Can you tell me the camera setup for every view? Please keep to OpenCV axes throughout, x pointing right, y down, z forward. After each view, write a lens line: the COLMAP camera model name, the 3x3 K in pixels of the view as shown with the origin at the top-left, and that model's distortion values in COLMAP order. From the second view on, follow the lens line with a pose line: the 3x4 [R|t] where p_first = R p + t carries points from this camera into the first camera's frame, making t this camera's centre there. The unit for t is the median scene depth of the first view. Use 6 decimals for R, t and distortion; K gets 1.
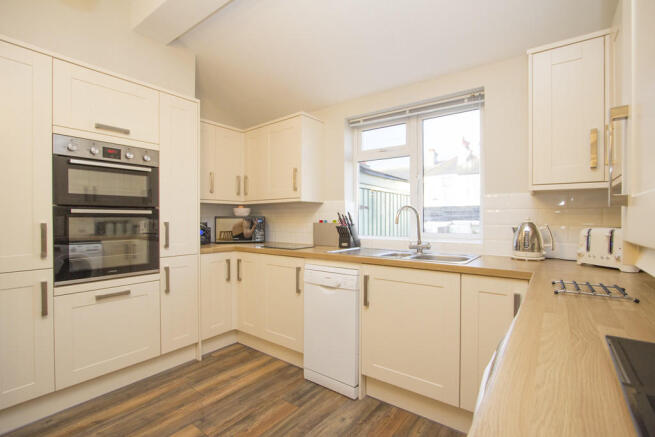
lens RADIAL K [[302.7, 0, 326.1], [0, 302.7, 220.2], [0, 0, 1]] dist [-0.016155, 0.001815]
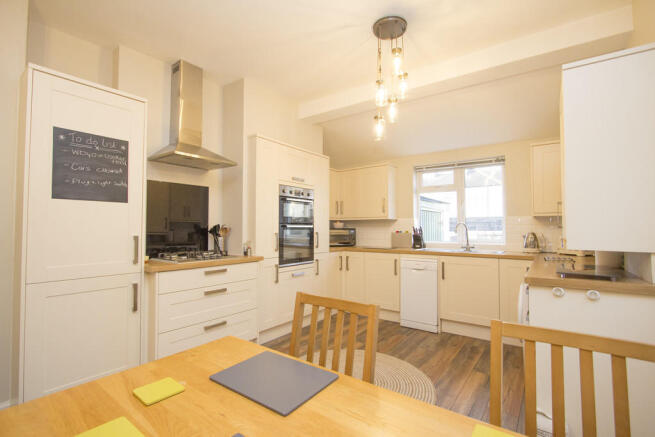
lens RADIAL K [[302.7, 0, 328.1], [0, 302.7, 220.0], [0, 0, 1]] dist [-0.016155, 0.001815]
pose [[0.999957, 0.000972, 0.009179, -0.440685], [-0.000663, 0.999434, -0.033644, -0.004263], [-0.009206, 0.033636, 0.999392, -0.618686]]
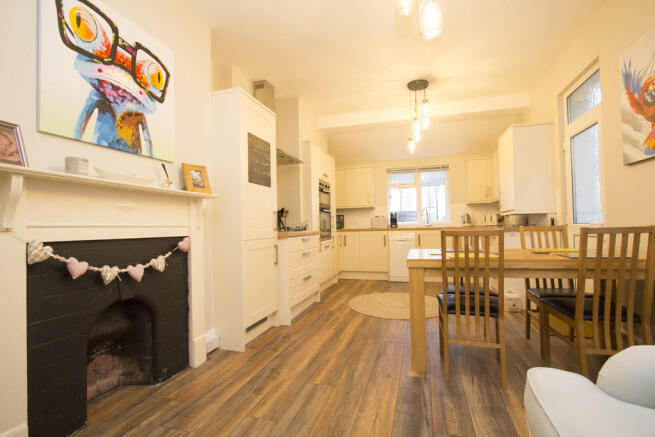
lens RADIAL K [[302.7, 0, 327.0], [0, 302.7, 218.4], [0, 0, 1]] dist [-0.016155, 0.001815]
pose [[0.938062, -0.011226, 0.346286, -1.214204], [0.023990, 0.999181, -0.032596, 0.085776], [-0.345636, 0.038884, 0.937563, -0.961760]]
